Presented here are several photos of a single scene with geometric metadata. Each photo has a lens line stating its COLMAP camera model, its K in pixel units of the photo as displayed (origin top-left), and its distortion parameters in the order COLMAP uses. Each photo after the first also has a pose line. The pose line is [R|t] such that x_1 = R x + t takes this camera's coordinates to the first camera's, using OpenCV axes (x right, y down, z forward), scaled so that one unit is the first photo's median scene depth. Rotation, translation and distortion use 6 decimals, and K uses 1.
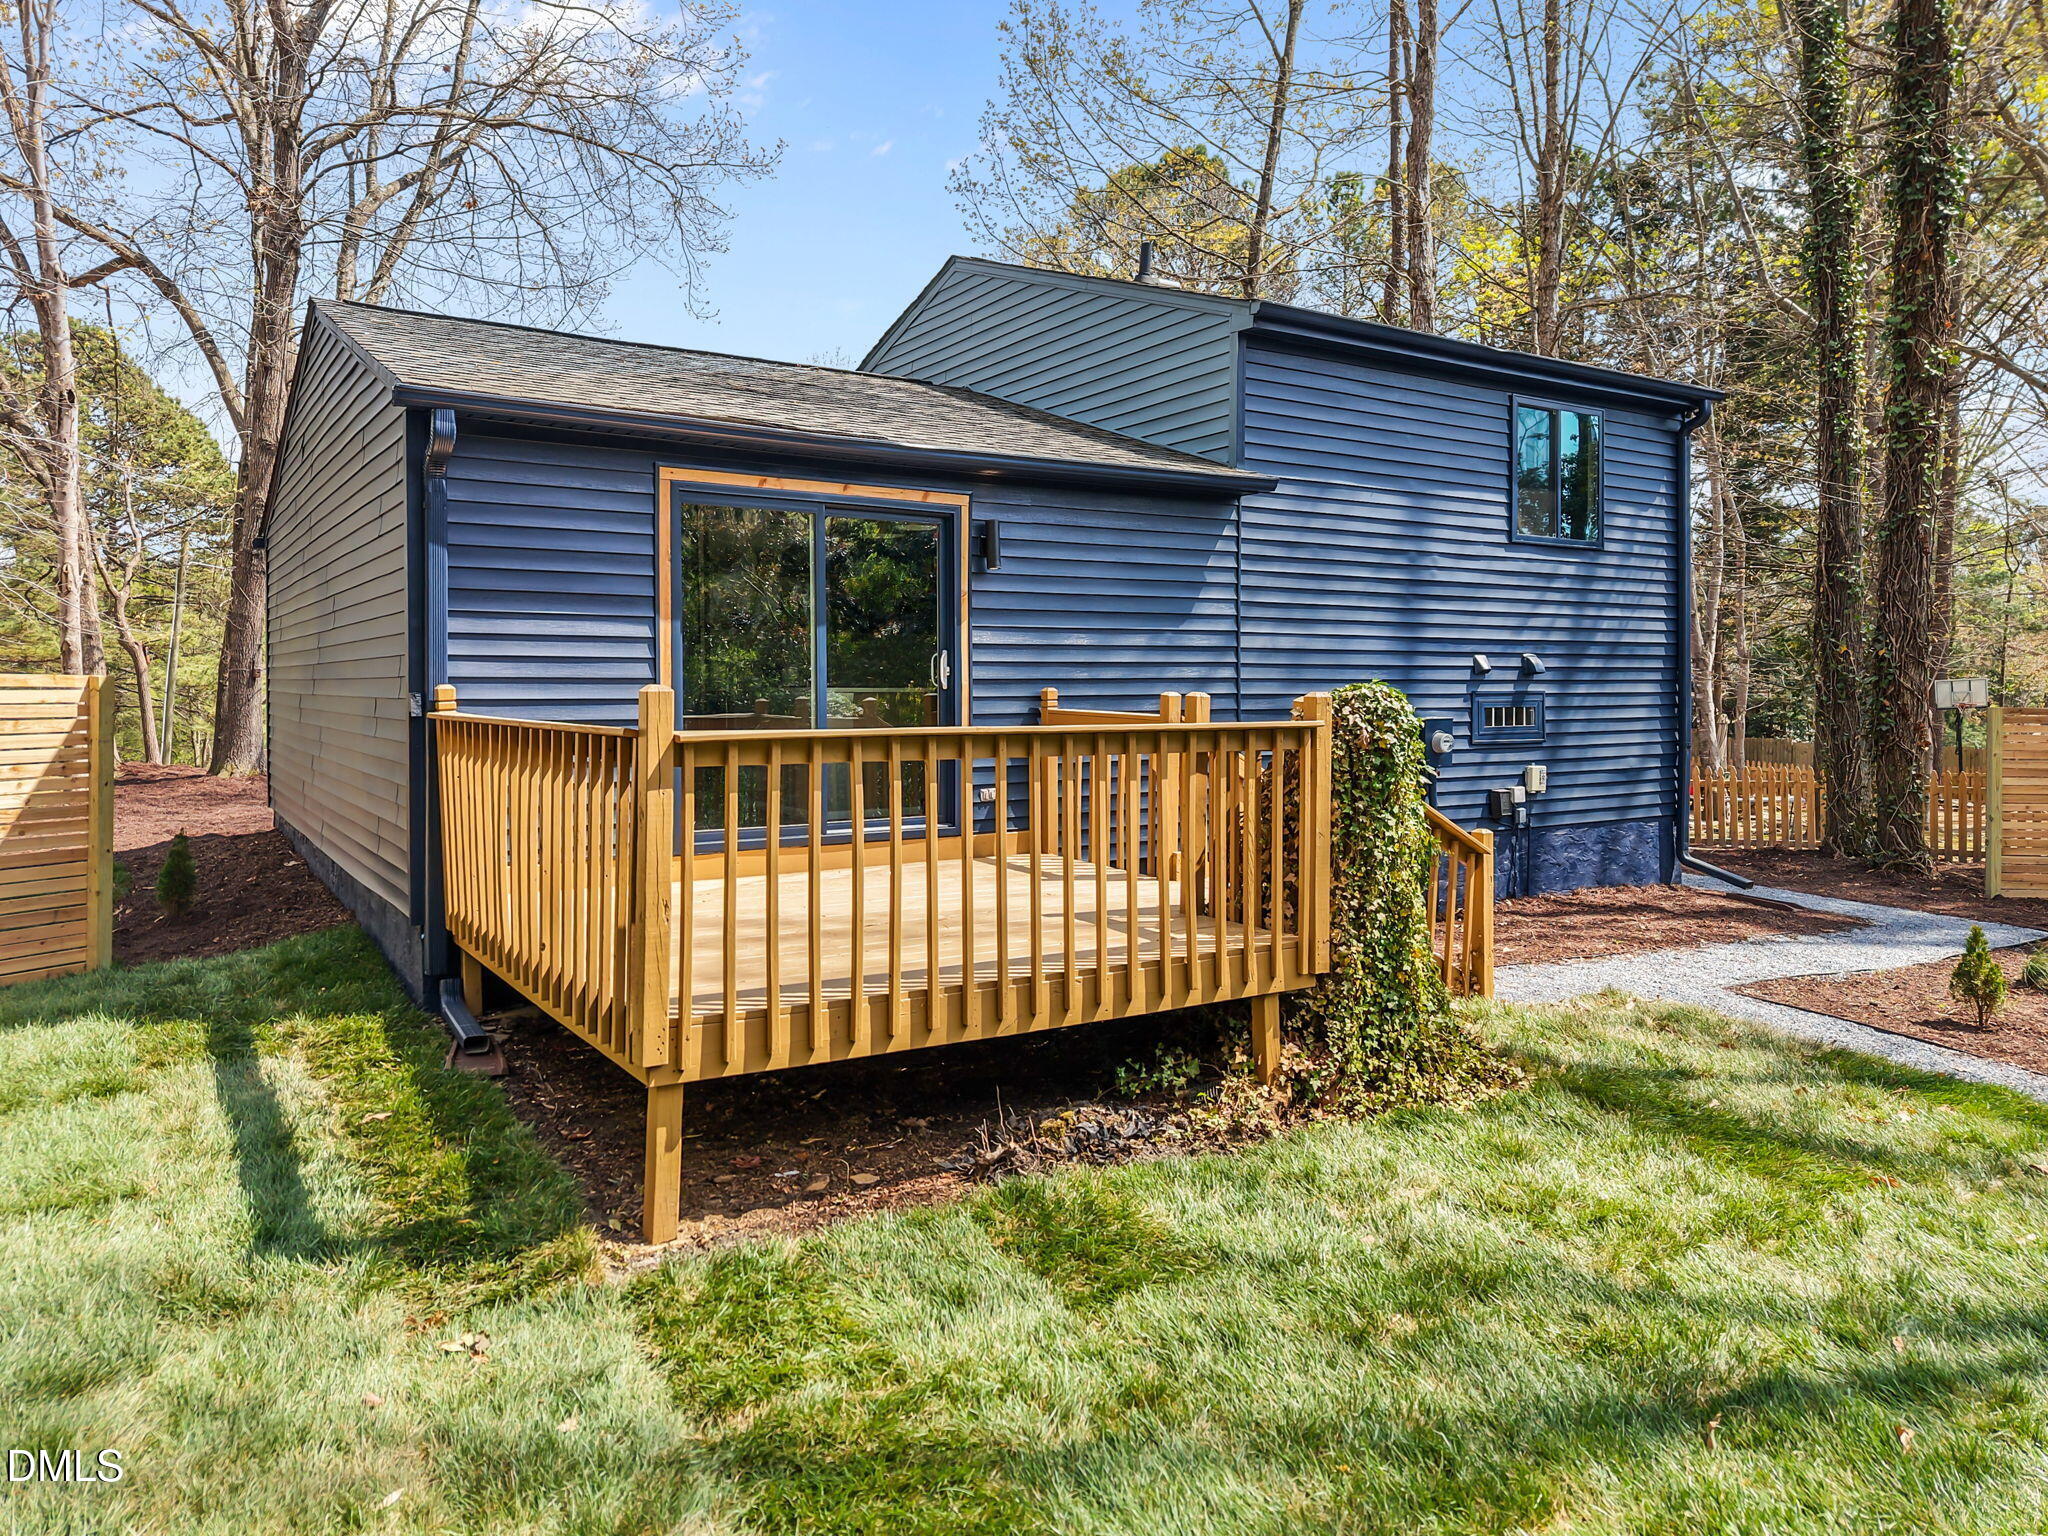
lens RADIAL K [[1378.4, 0, 1021.2], [0, 1378.4, 698.7], [0, 0, 1]] dist [0.059537, -0.079681]
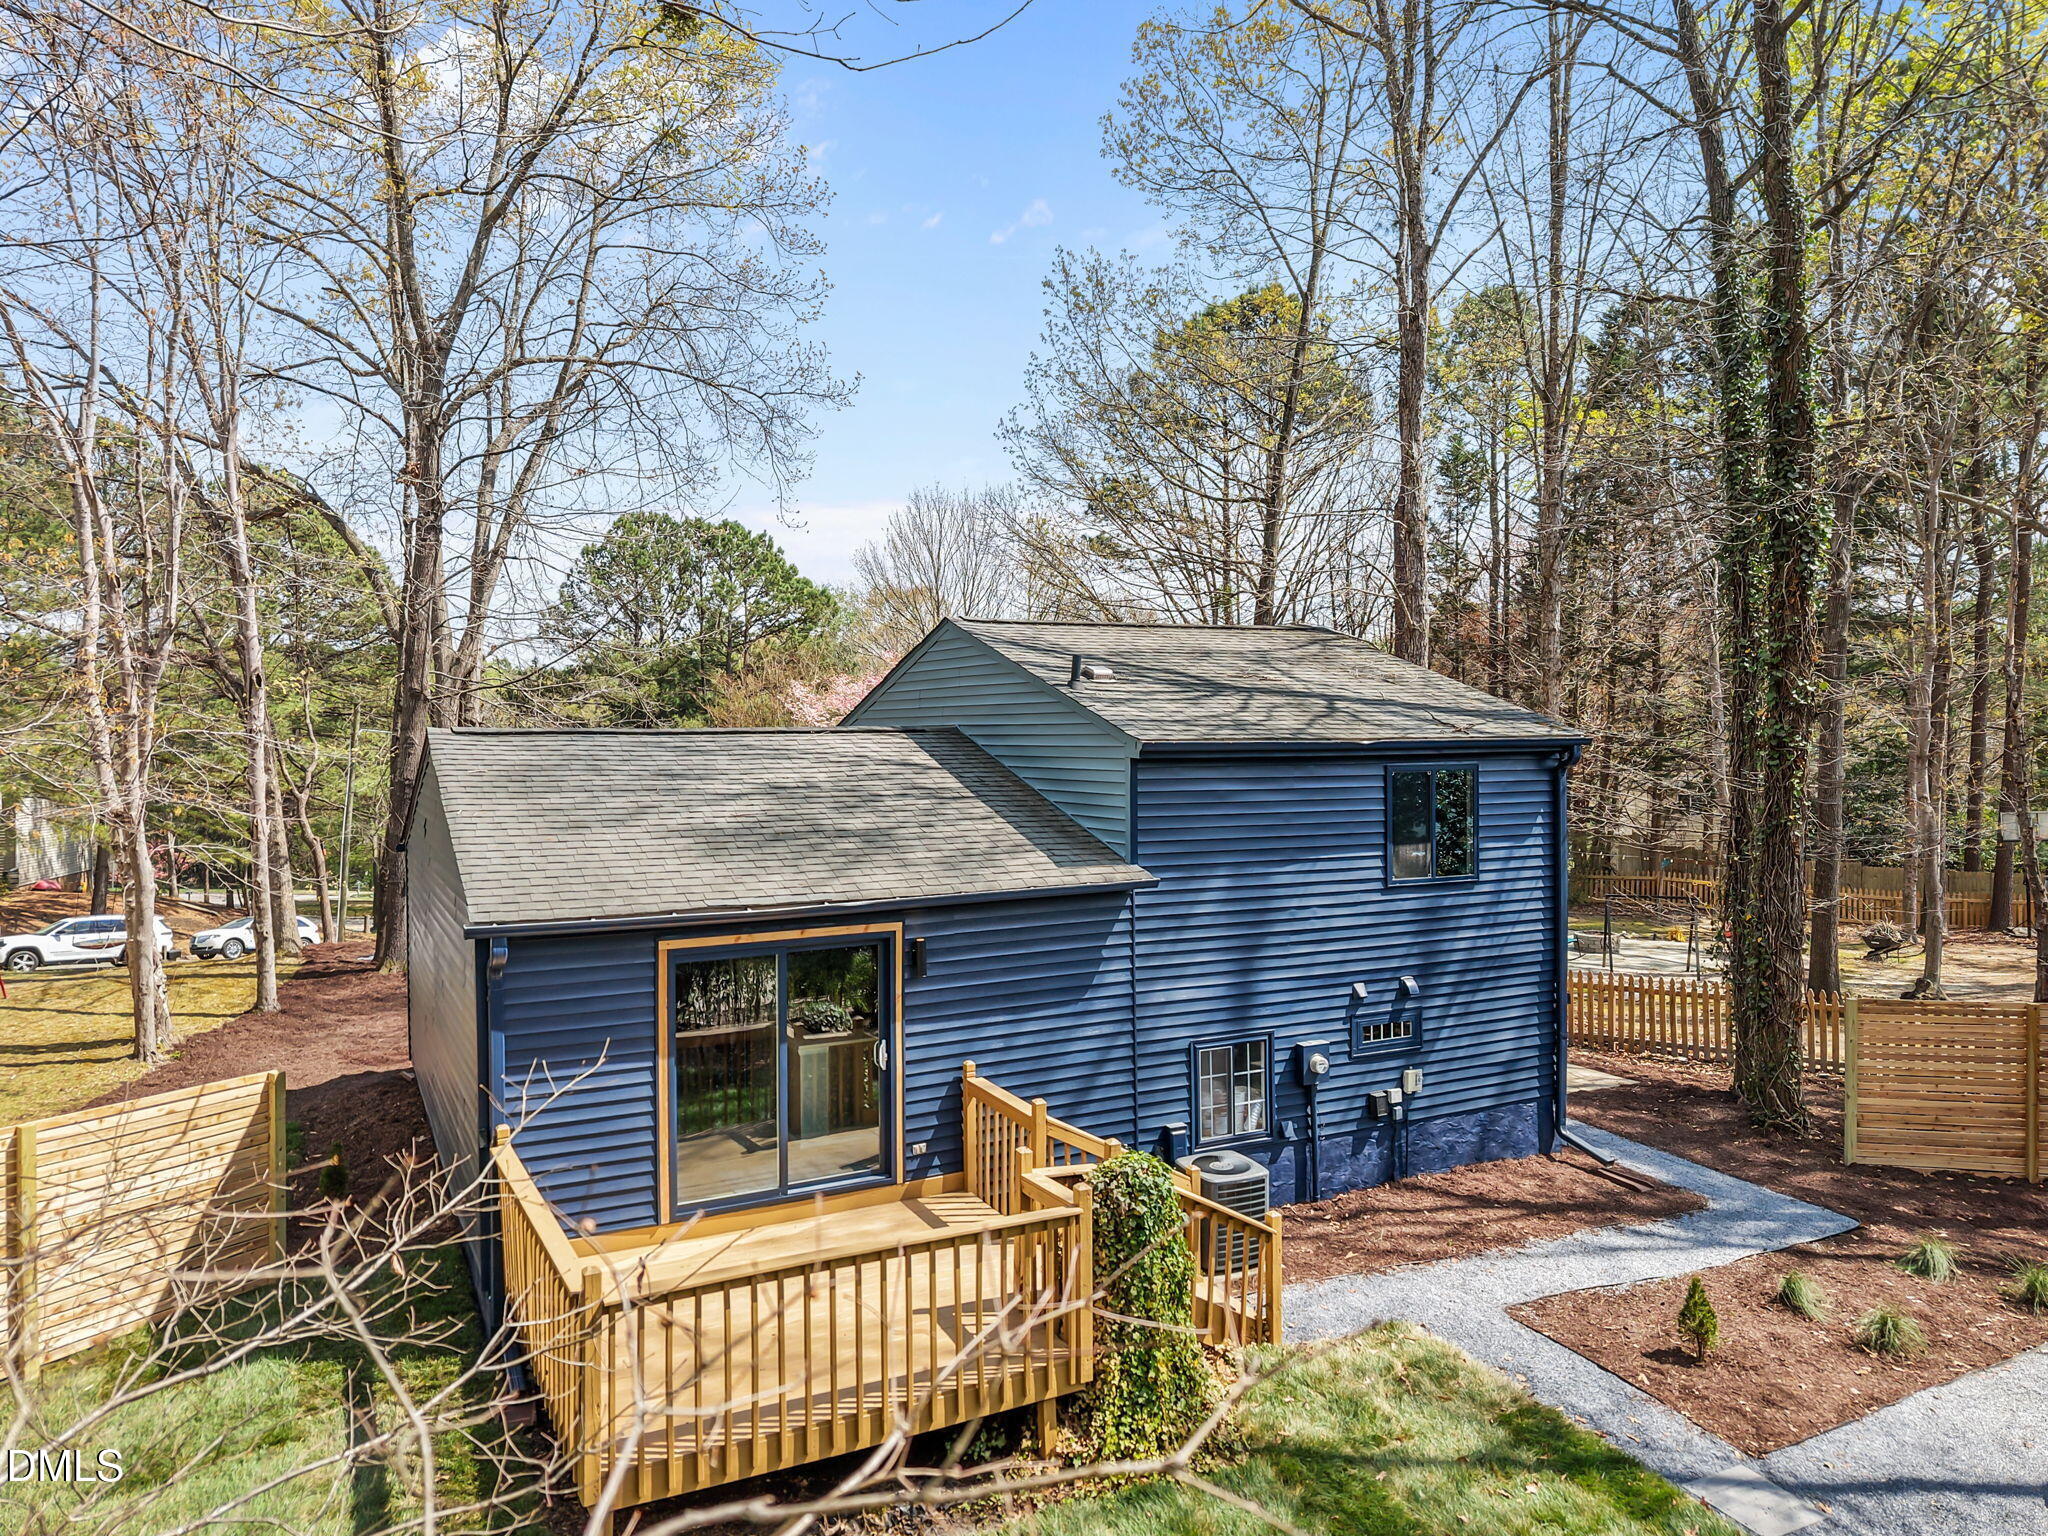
lens RADIAL K [[1341.9, 0, 1019.2], [0, 1341.9, 775.0], [0, 0, 1]] dist [0.057076, -0.072311]
pose [[0.995792, -0.002856, -0.091594, 0.164071], [0.003919, 0.999927, 0.011427, -0.259661], [0.091555, -0.011738, 0.995731, -0.224221]]
